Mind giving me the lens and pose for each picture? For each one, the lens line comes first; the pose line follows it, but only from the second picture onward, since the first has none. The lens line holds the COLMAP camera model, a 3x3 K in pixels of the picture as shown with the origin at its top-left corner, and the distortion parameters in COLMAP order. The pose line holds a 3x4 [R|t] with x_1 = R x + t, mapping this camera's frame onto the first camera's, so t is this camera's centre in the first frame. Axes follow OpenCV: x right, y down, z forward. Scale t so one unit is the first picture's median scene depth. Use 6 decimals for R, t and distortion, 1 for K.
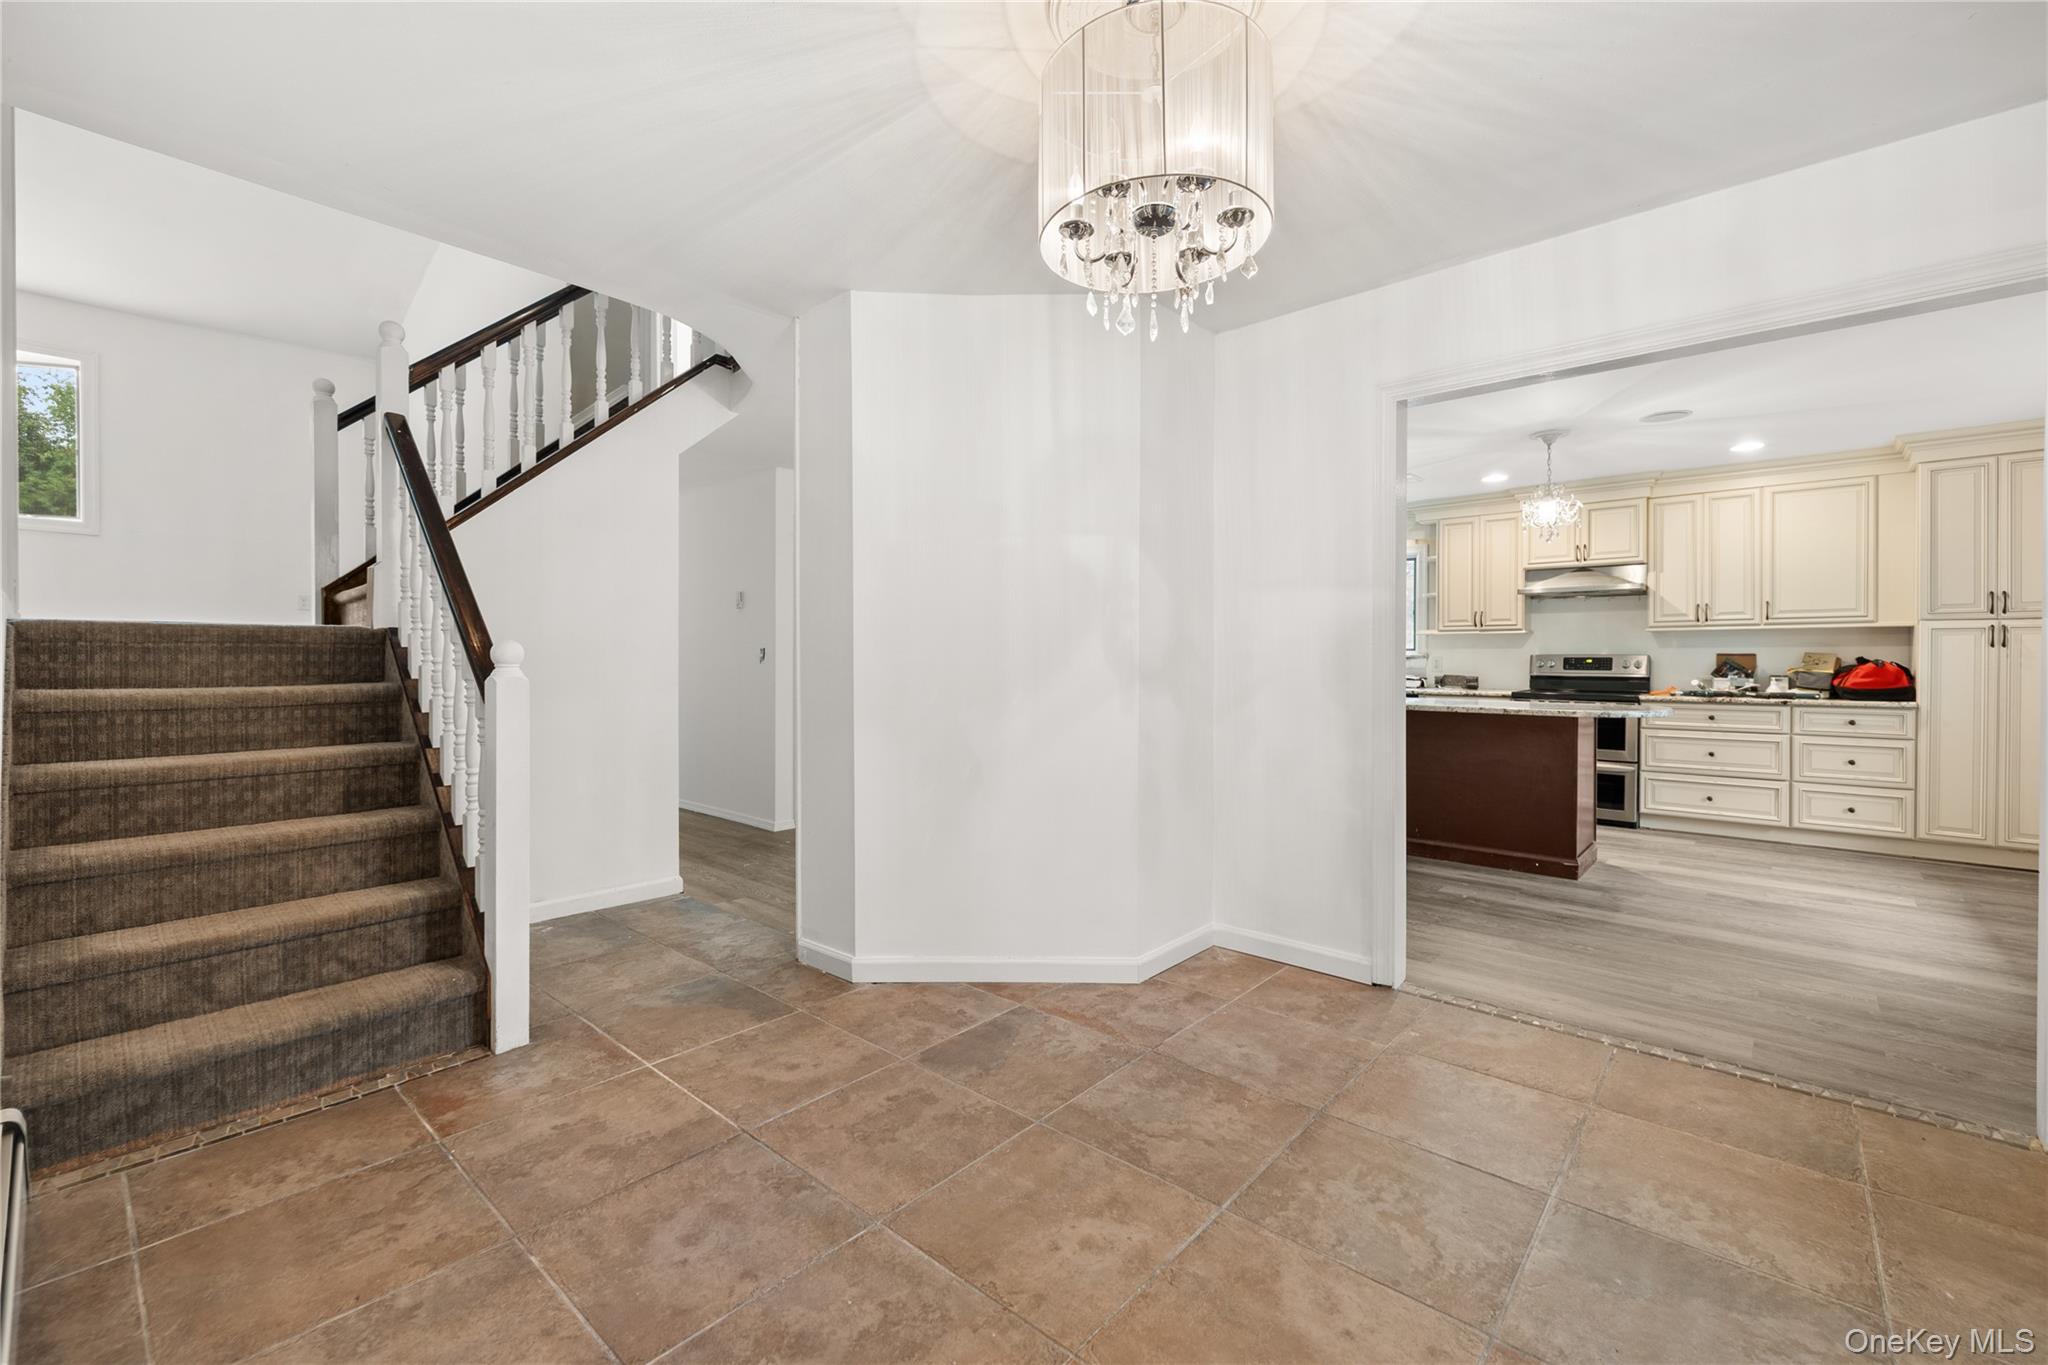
lens RADIAL K [[867.6, 0, 1022.7], [0, 867.6, 666.7], [0, 0, 1]] dist [0.003630, 0.000330]
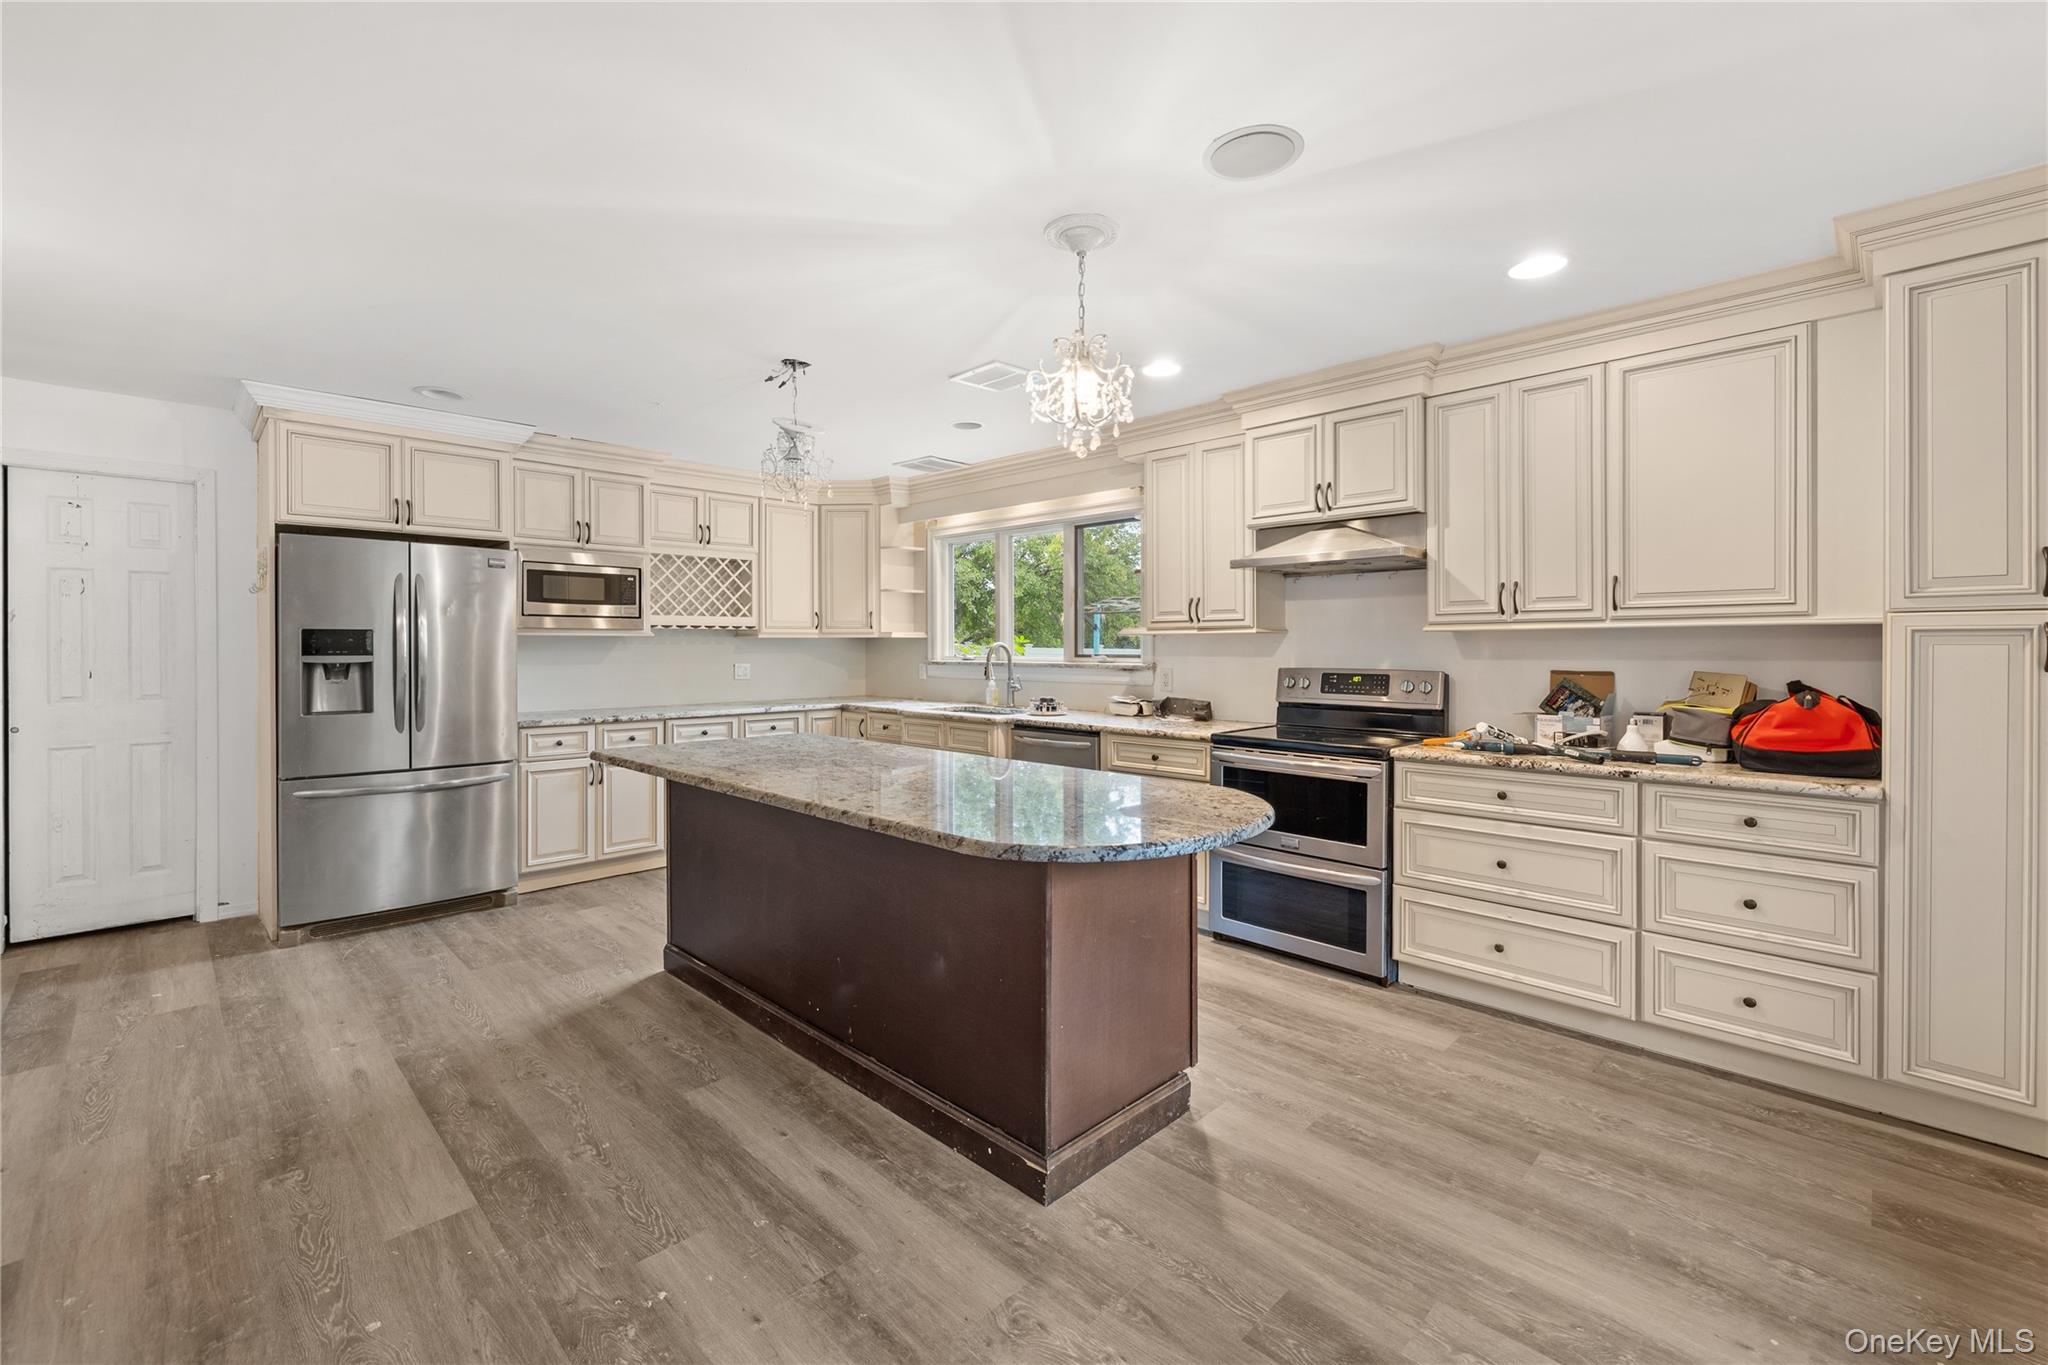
lens RADIAL K [[867.6, 0, 1031.7], [0, 867.6, 651.5], [0, 0, 1]] dist [0.003630, 0.000330]
pose [[0.998658, -0.001118, -0.051772, 0.527522], [0.000873, 0.999988, -0.004756, -0.026673], [0.051777, 0.004705, 0.998648, 0.451657]]
